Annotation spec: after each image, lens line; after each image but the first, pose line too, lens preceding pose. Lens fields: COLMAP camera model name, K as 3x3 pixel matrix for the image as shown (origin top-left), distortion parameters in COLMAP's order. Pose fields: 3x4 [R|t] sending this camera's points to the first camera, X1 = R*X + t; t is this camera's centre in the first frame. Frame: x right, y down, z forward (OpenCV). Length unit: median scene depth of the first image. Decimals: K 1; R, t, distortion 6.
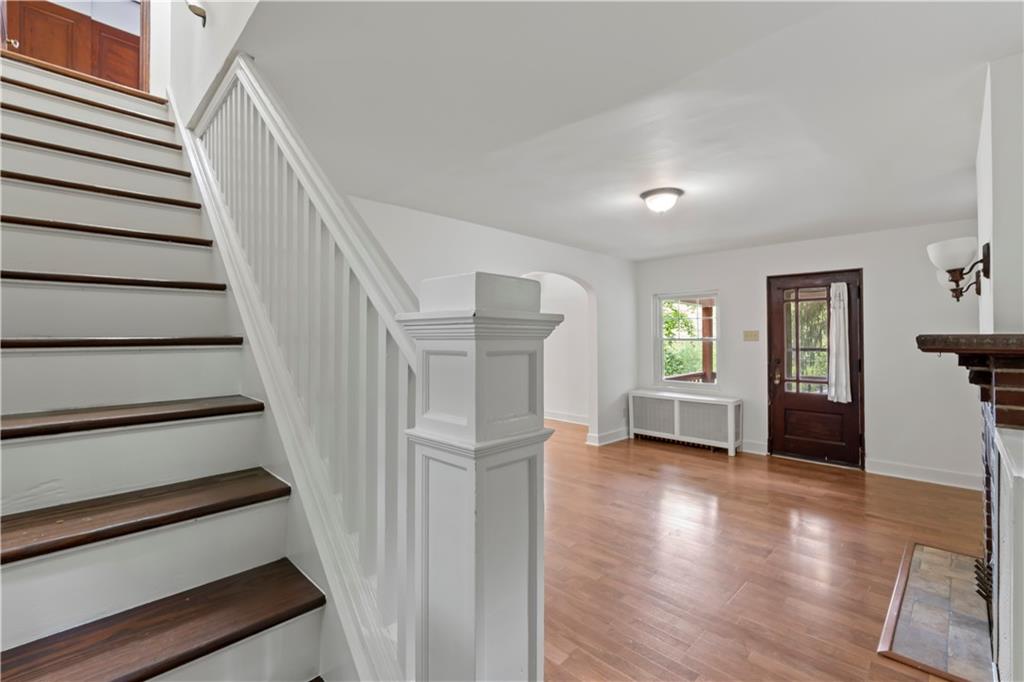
lens RADIAL K [[446.0, 0, 514.6], [0, 446.0, 337.9], [0, 0, 1]] dist [-0.000833, -0.000046]
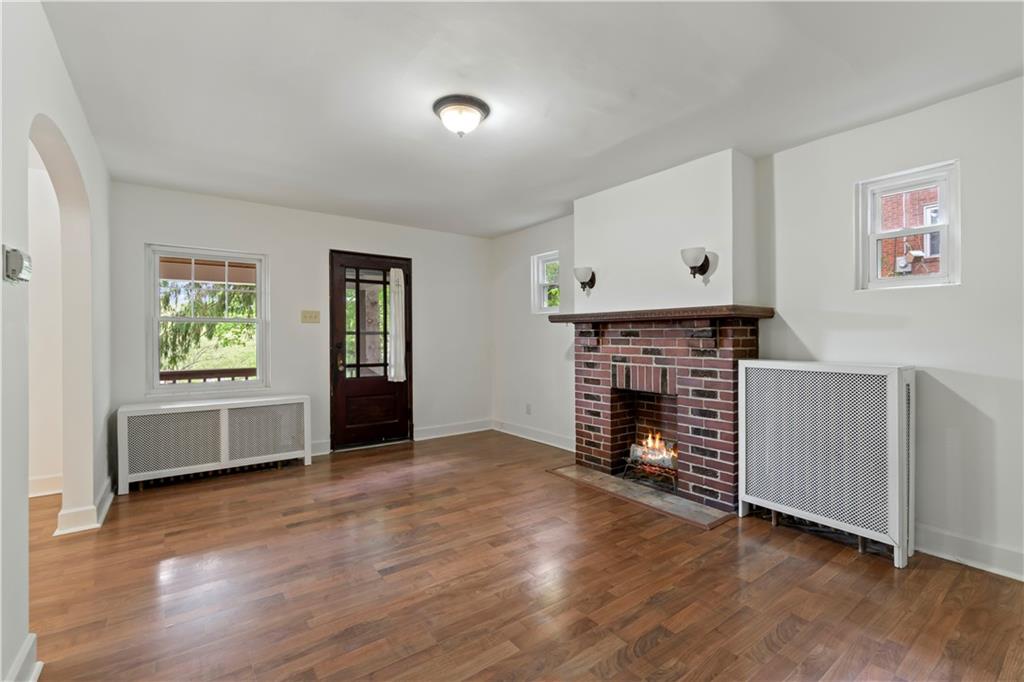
lens RADIAL K [[446.0, 0, 514.6], [0, 446.0, 337.9], [0, 0, 1]] dist [-0.000833, -0.000046]
pose [[0.158948, -0.001078, 0.987286, -0.252636], [0.001434, 0.999999, 0.000861, 0.037444], [-0.987286, 0.001279, 0.158949, 0.522422]]
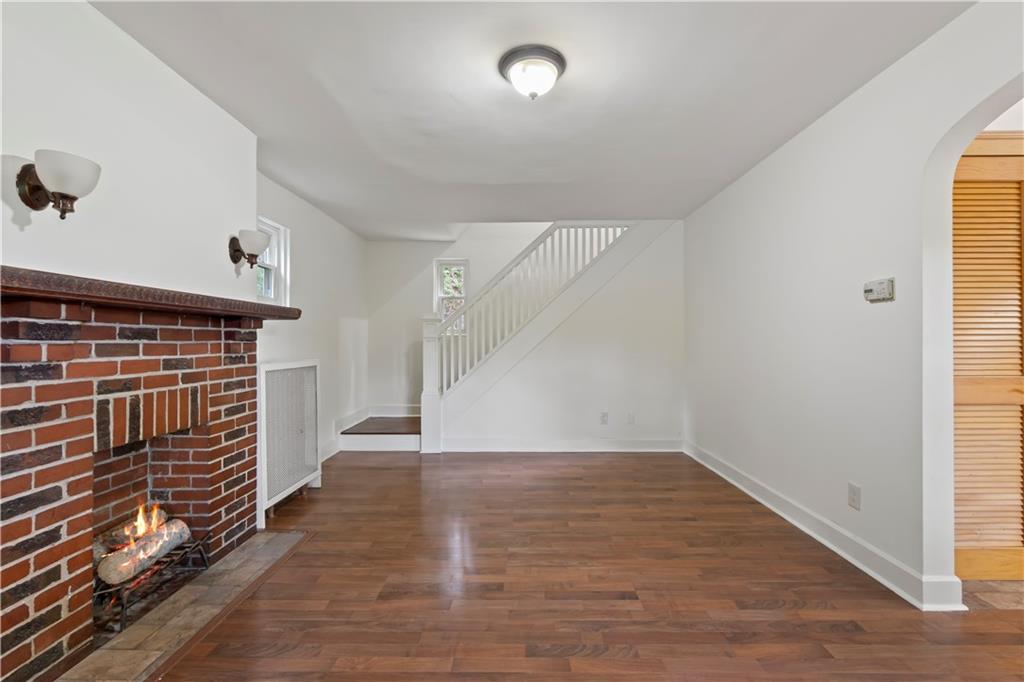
lens RADIAL K [[446.0, 0, 514.6], [0, 446.0, 337.9], [0, 0, 1]] dist [-0.000833, -0.000046]
pose [[-0.728223, 0.000933, -0.685340, 0.507304], [0.006387, 0.999965, -0.005426, 0.039287], [0.685311, -0.008328, -0.728203, 0.938098]]
